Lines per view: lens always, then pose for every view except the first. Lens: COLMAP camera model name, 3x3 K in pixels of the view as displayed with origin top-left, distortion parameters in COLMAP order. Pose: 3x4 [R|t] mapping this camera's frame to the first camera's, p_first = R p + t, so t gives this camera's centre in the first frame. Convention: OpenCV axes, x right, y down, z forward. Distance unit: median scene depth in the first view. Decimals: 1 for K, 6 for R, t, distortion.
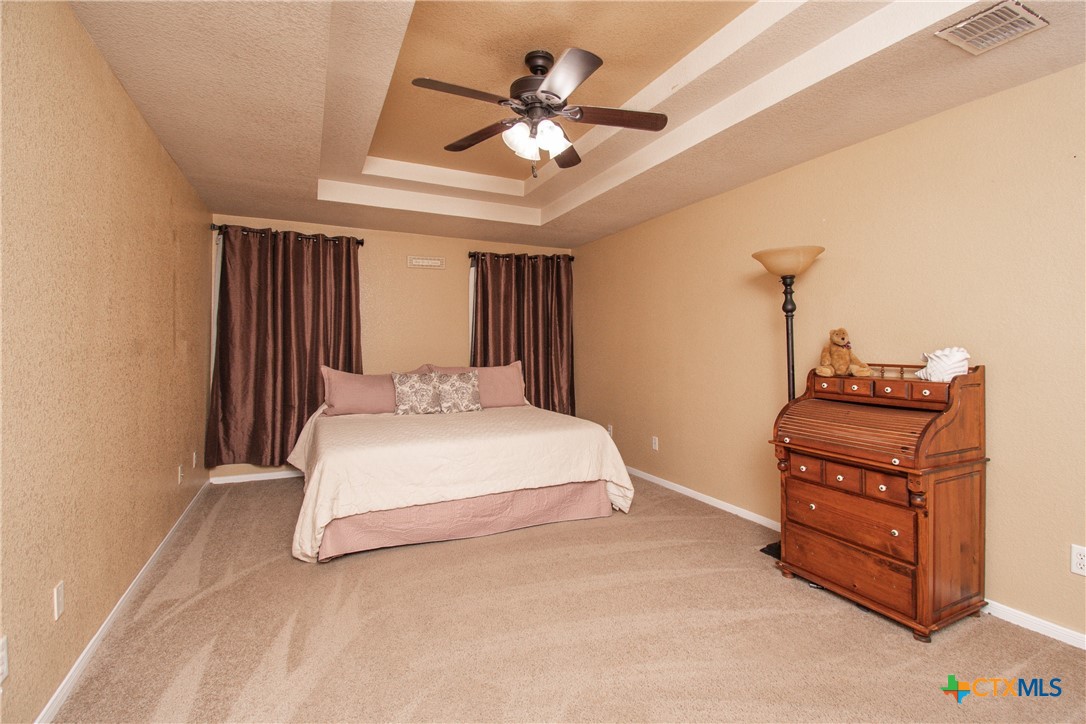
lens RADIAL K [[497.4, 0, 548.2], [0, 497.4, 339.7], [0, 0, 1]] dist [-0.001658, -0.010426]
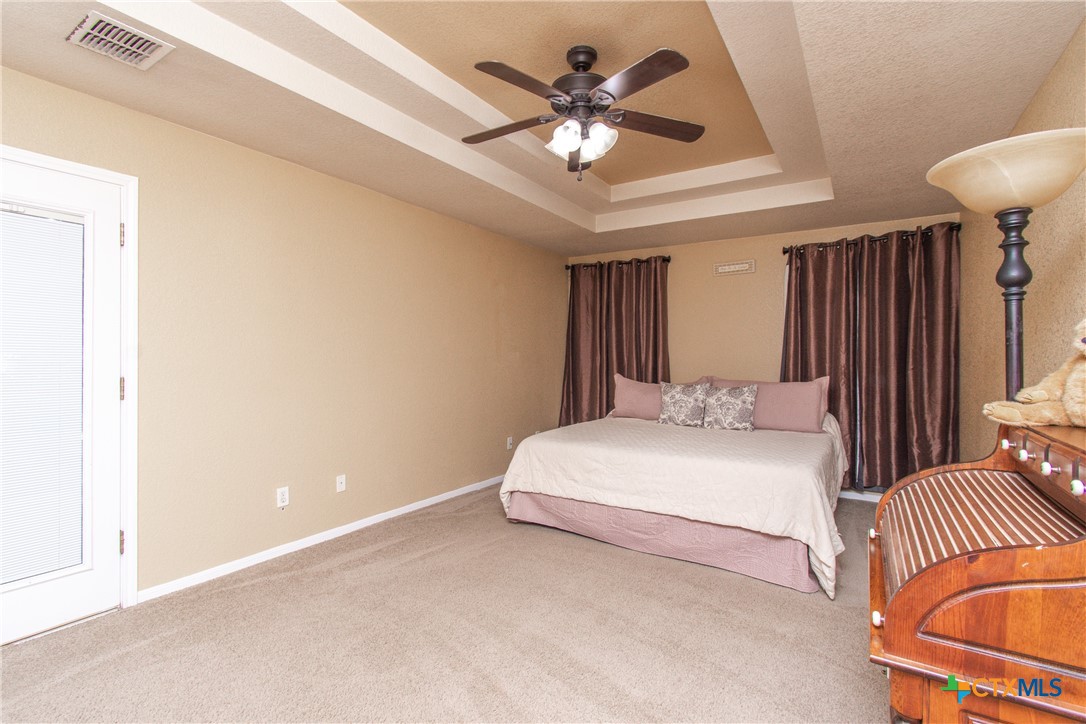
lens RADIAL K [[497.4, 0, 546.4], [0, 497.4, 358.6], [0, 0, 1]] dist [-0.001658, -0.010426]
pose [[0.523156, 0.005402, -0.852220, 0.581873], [0.005962, 0.999932, 0.009998, 0.006092], [0.852216, -0.010311, 0.523088, 0.329832]]
